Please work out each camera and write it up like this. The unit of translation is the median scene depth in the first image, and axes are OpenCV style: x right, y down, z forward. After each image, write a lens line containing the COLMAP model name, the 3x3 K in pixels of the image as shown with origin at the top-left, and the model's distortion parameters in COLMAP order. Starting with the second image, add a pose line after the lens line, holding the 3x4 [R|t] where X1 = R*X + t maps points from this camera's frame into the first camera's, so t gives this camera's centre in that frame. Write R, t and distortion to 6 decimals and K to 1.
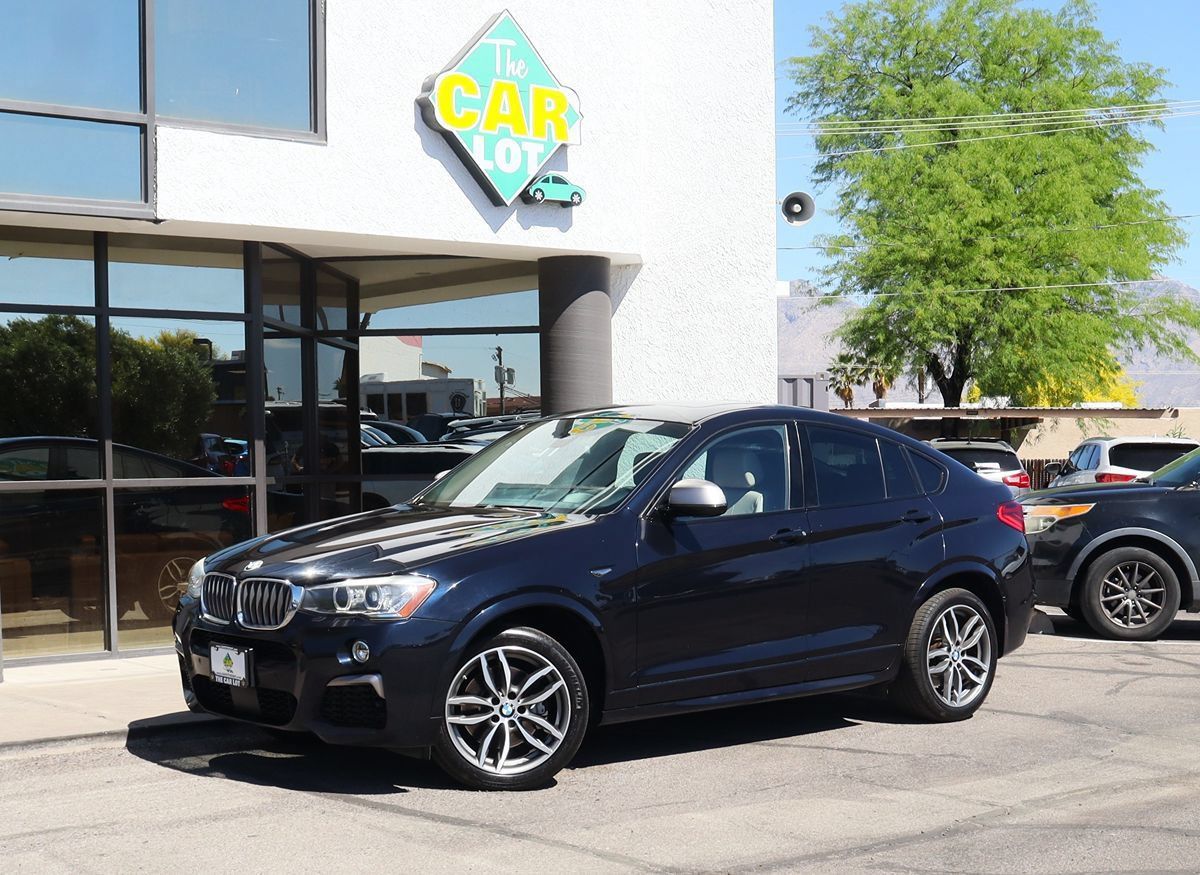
lens RADIAL K [[1915.3, 0, 624.3], [0, 1915.3, 469.8], [0, 0, 1]] dist [-0.122469, 0.000000]
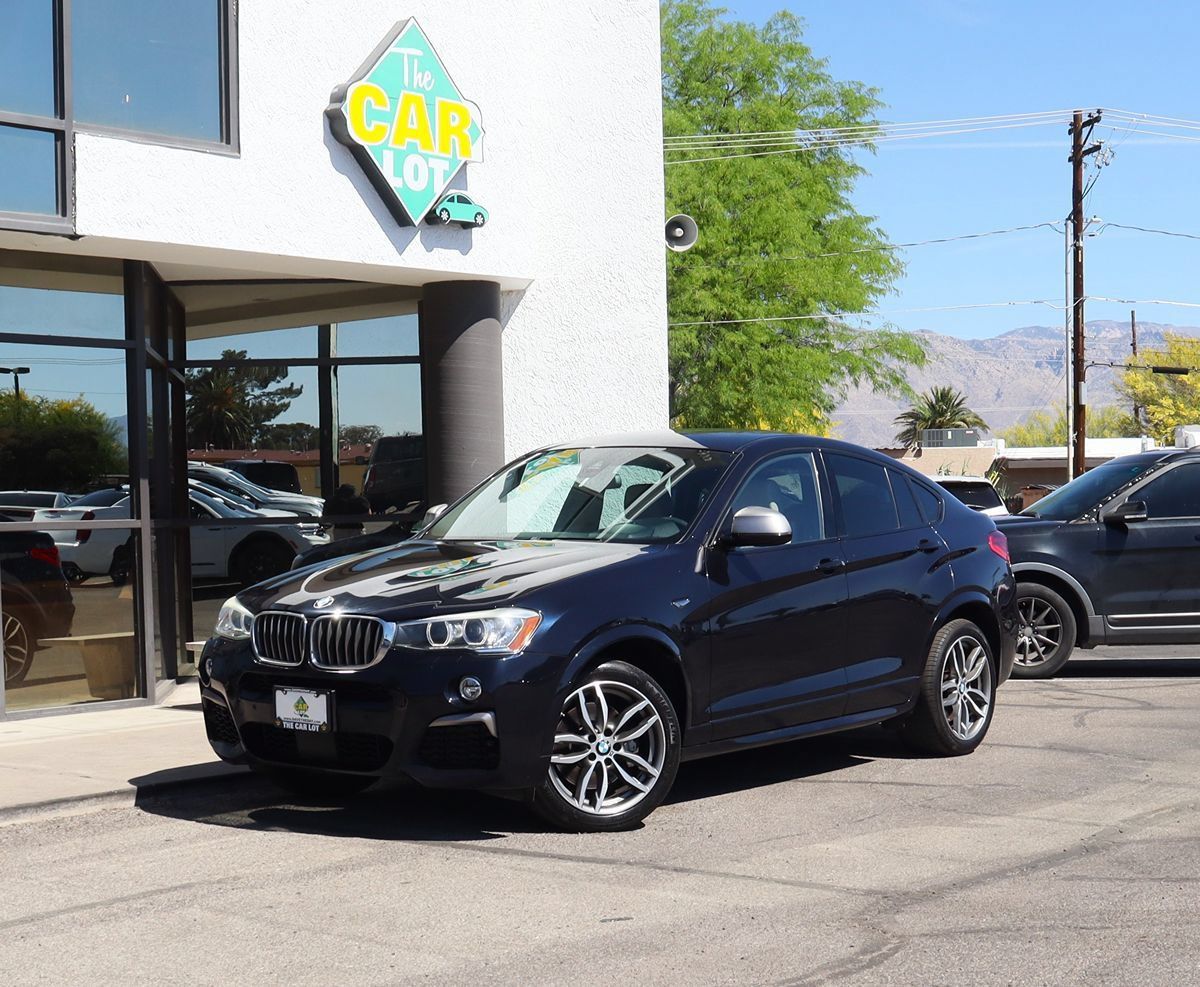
lens RADIAL K [[2122.1, 0, 596.4], [0, 2122.1, 447.6], [0, 0, 1]] dist [-0.106161, 0.000000]
pose [[0.984972, -0.005330, 0.172629, -0.156580], [0.011488, 0.999332, -0.034692, 0.007509], [-0.172329, 0.036153, 0.984376, -0.033936]]
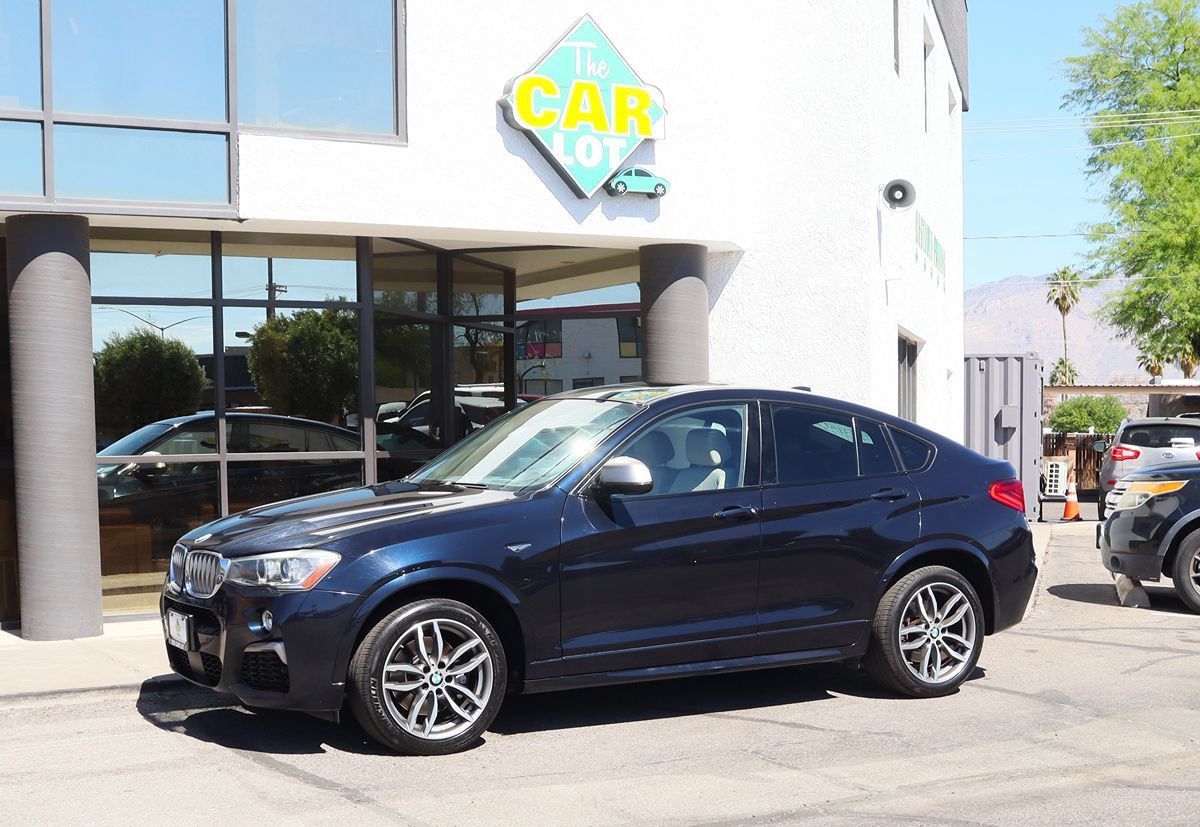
lens RADIAL K [[1719.6, 0, 633.8], [0, 1719.6, 485.1], [0, 0, 1]] dist [-0.128603, 0.000000]
pose [[0.982153, 0.006825, -0.187960, 0.147341], [-0.001829, 0.999641, 0.026740, -0.003820], [0.188075, -0.025920, 0.981813, 0.062660]]
